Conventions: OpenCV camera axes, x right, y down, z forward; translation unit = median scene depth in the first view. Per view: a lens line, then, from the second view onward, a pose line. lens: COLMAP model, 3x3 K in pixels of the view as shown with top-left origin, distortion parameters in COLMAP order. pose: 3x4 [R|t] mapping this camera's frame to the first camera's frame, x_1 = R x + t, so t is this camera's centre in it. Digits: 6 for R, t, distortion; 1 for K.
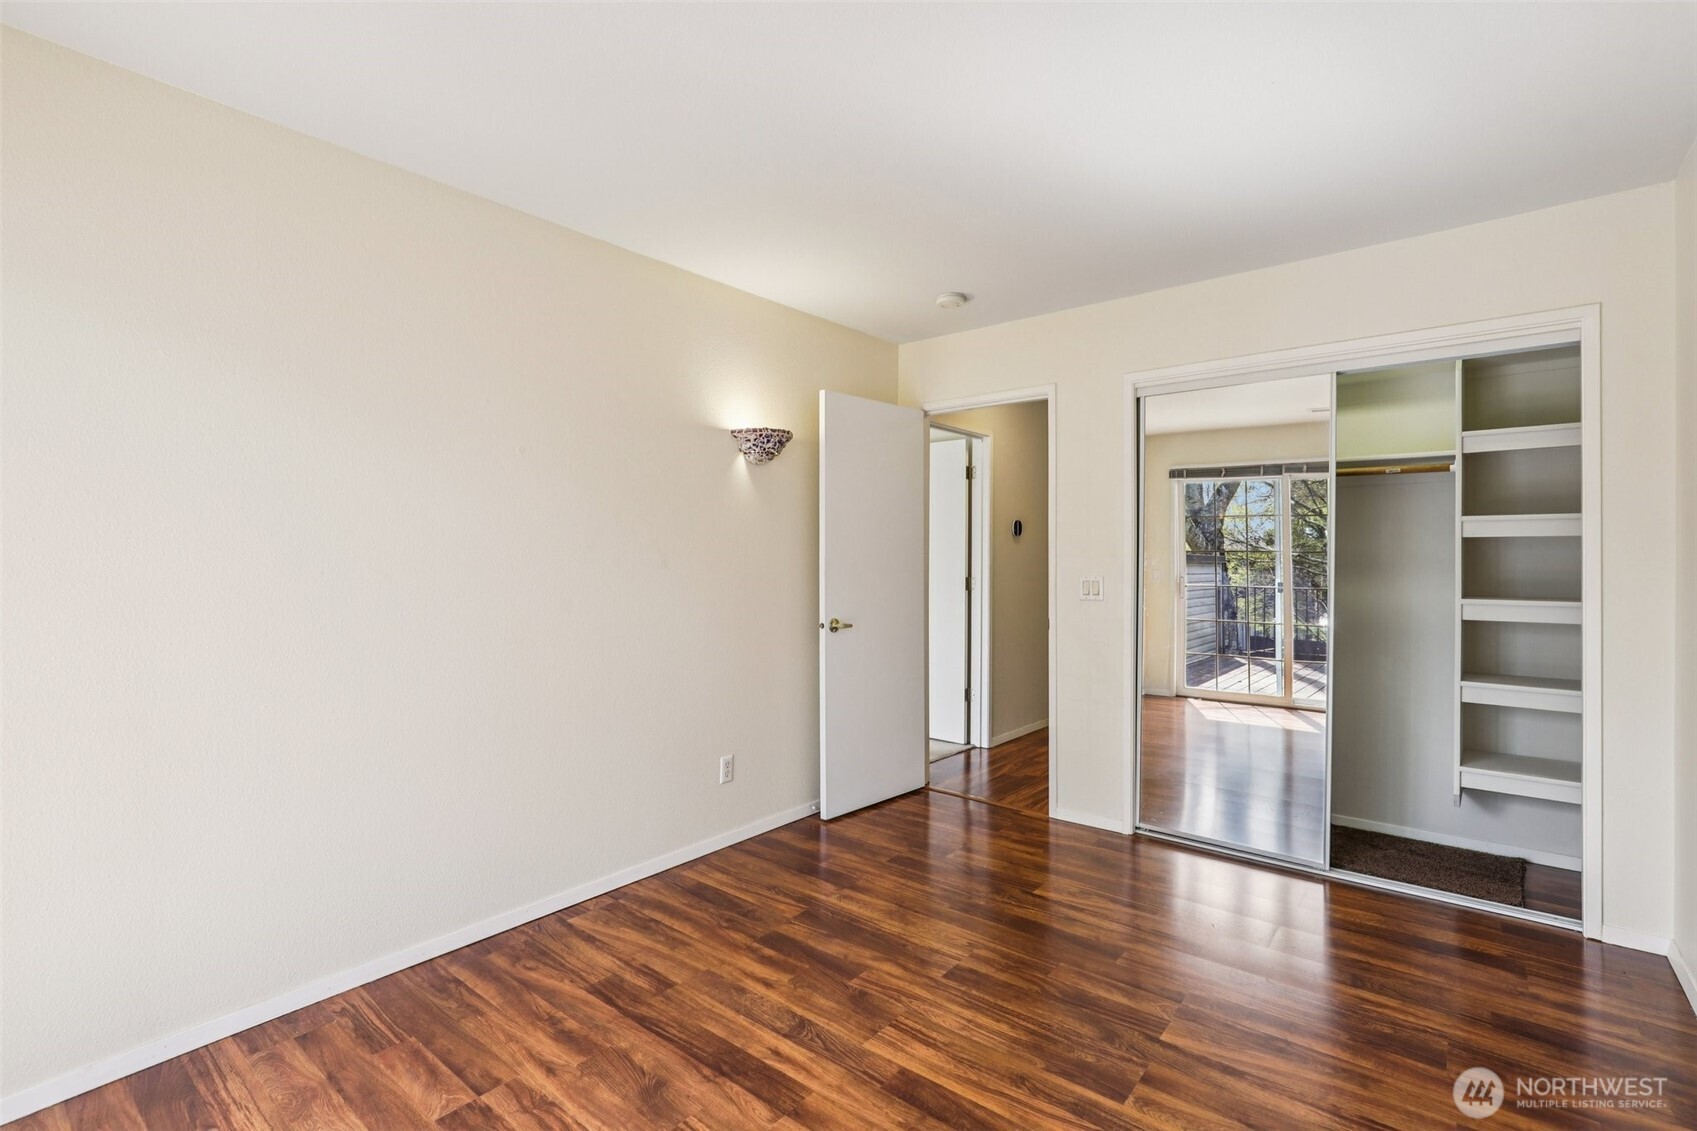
lens RADIAL K [[779.6, 0, 838.6], [0, 779.6, 567.0], [0, 0, 1]] dist [-0.016578, 0.000793]
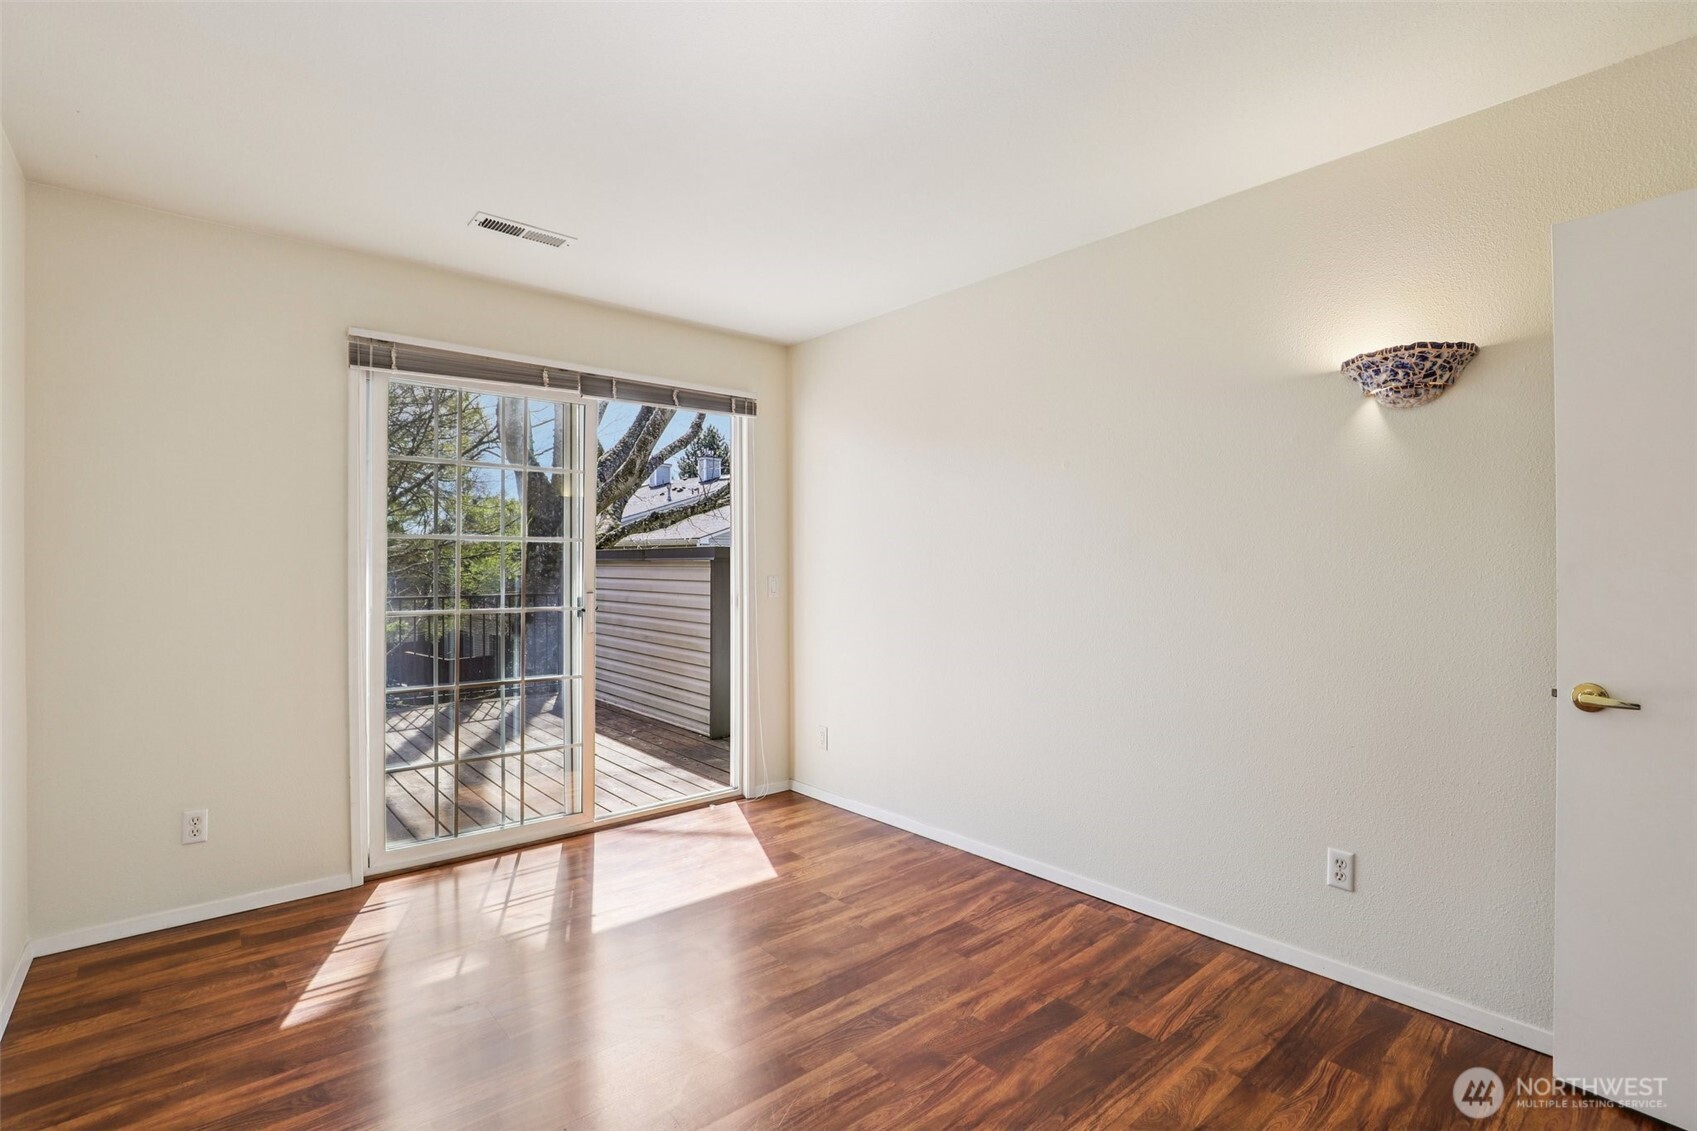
lens RADIAL K [[779.6, 0, 838.6], [0, 779.6, 567.0], [0, 0, 1]] dist [-0.016578, 0.000793]
pose [[-0.162869, 0.009435, -0.986603, 0.794378], [-0.007567, 0.999913, 0.010812, -0.013041], [0.986619, 0.009227, -0.162784, 0.899279]]
